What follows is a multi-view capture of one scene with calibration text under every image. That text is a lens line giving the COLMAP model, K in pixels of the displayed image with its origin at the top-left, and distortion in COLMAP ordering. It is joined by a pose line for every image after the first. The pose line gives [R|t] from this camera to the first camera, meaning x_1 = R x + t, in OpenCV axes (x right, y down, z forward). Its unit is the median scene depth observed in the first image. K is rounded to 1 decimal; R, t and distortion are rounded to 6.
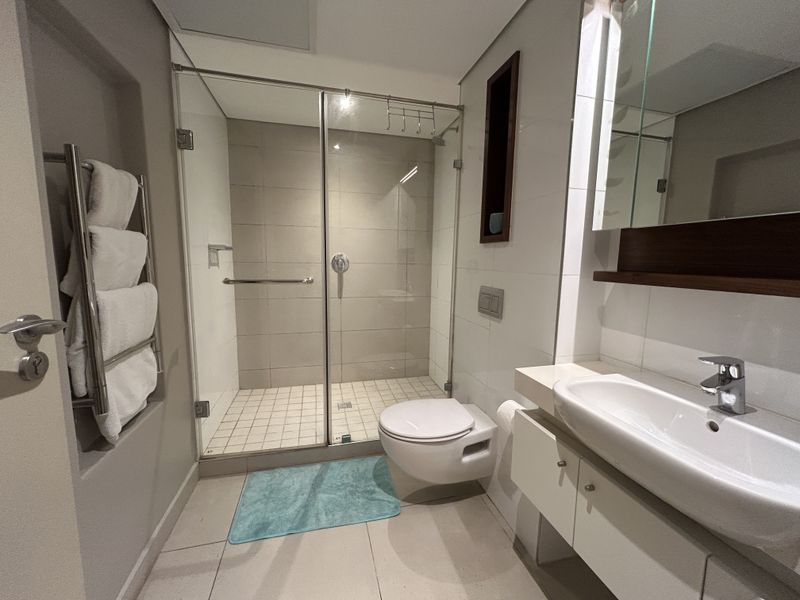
lens RADIAL K [[324.0, 0, 398.7], [0, 324.0, 299.2], [0, 0, 1]] dist [-0.002629, 0.001927]
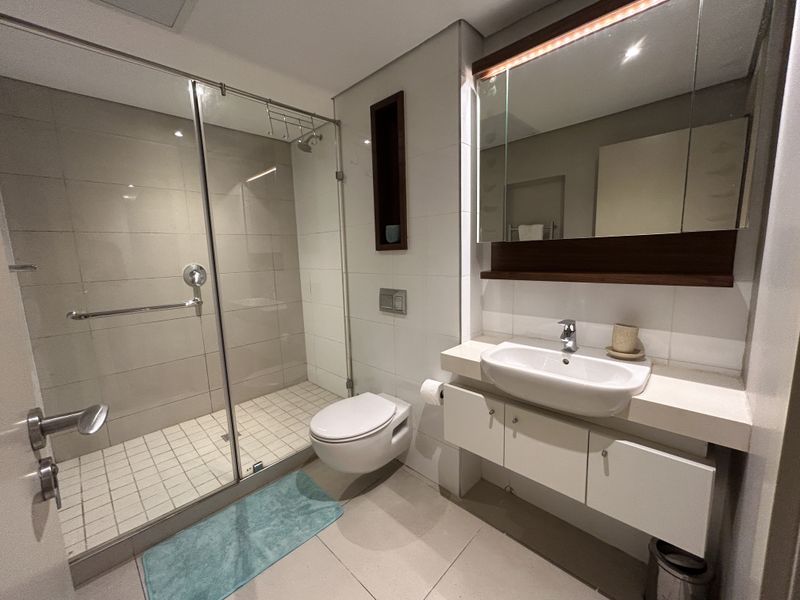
lens RADIAL K [[324.0, 0, 400.4], [0, 324.0, 299.4], [0, 0, 1]] dist [-0.002629, 0.001927]
pose [[0.849833, -0.115619, 0.514214, -0.298479], [0.108089, 0.993137, 0.044667, -0.049507], [-0.515850, 0.017621, 0.856498, -0.005489]]
